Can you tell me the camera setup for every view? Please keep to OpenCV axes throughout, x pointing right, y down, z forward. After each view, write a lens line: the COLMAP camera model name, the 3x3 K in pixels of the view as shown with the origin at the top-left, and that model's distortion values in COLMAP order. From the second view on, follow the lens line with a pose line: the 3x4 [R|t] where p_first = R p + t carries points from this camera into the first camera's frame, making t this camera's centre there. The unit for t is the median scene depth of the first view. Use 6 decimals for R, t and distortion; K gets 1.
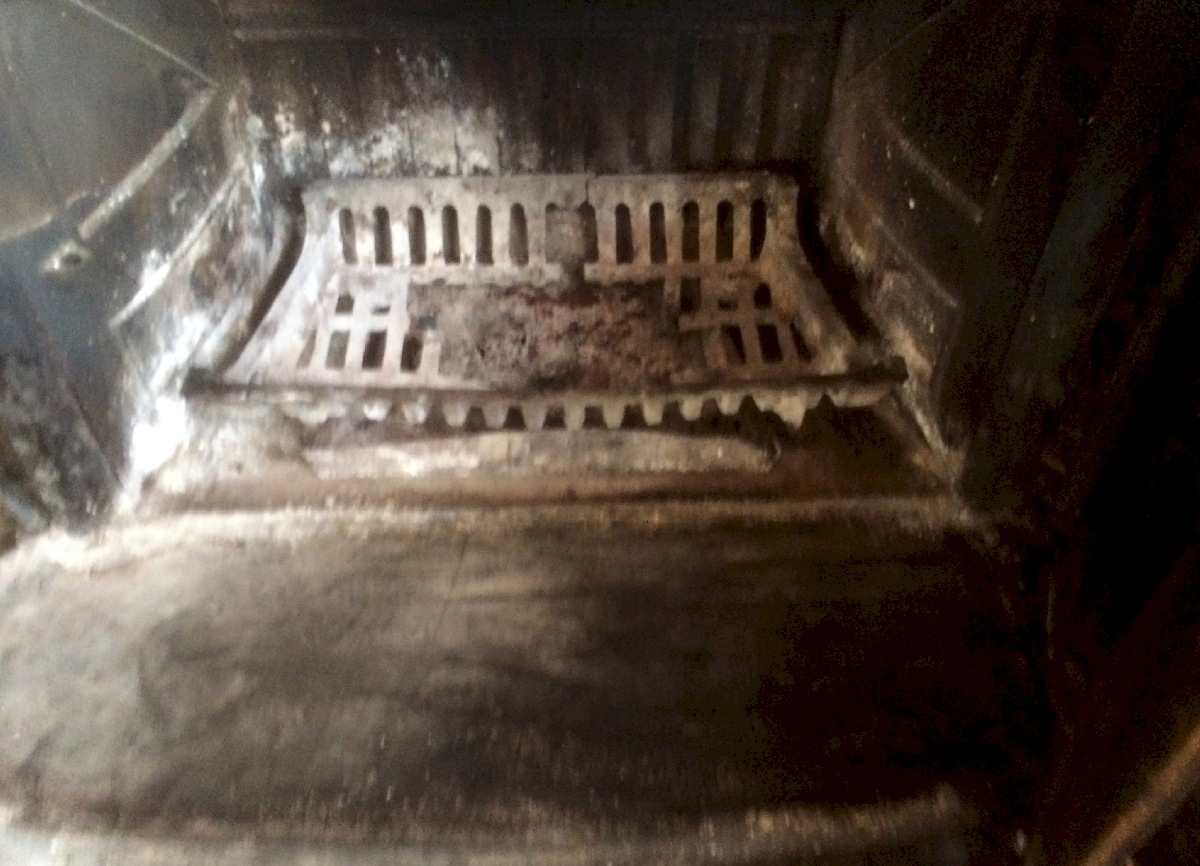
lens RADIAL K [[1057.2, 0, 600.0], [0, 1057.2, 433.0], [0, 0, 1]] dist [0.047382, 0.004599]
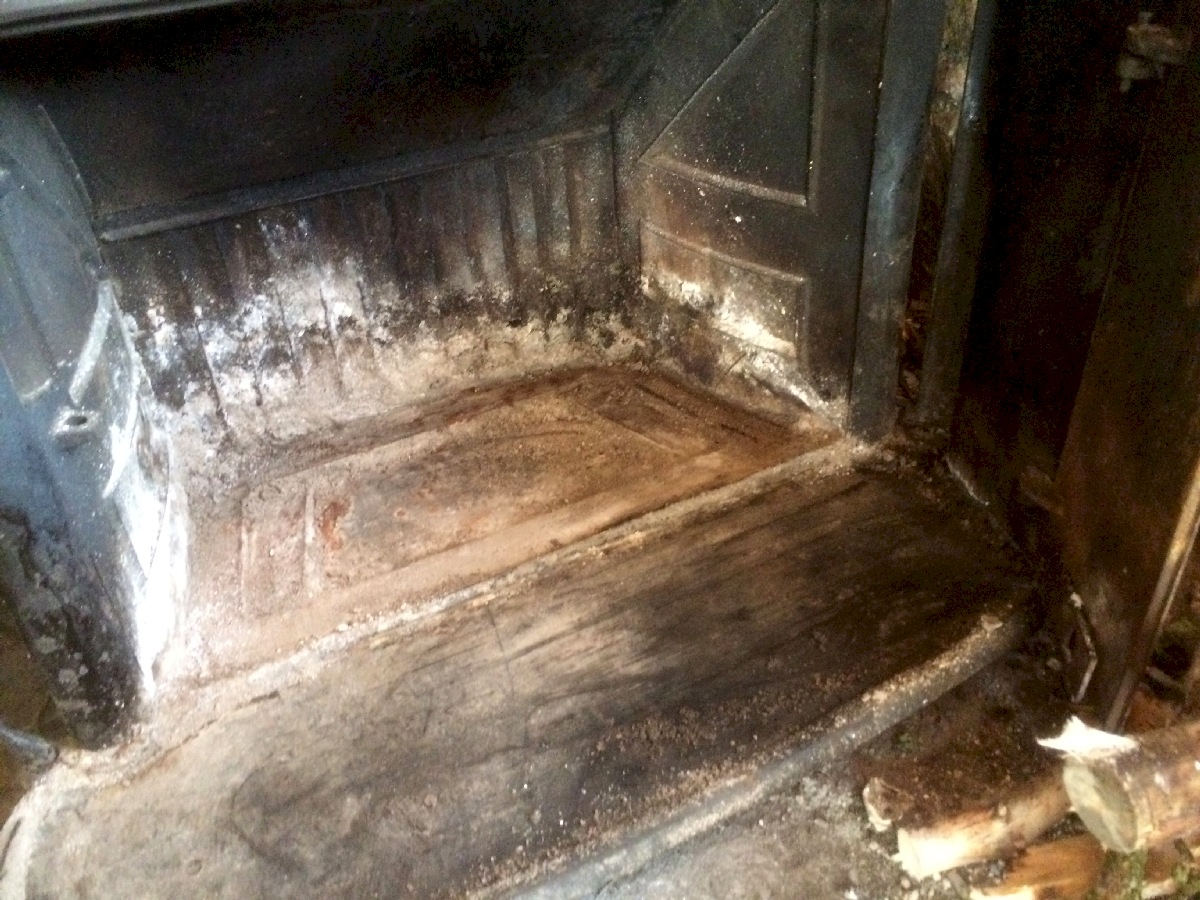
lens RADIAL K [[1006.1, 0, 596.0], [0, 1006.1, 445.0], [0, 0, 1]] dist [0.038599, -0.005391]
pose [[0.890730, -0.295051, 0.345754, -0.307916], [0.364517, 0.918105, -0.155596, 0.135620], [-0.271530, 0.264627, 0.925335, 0.014628]]
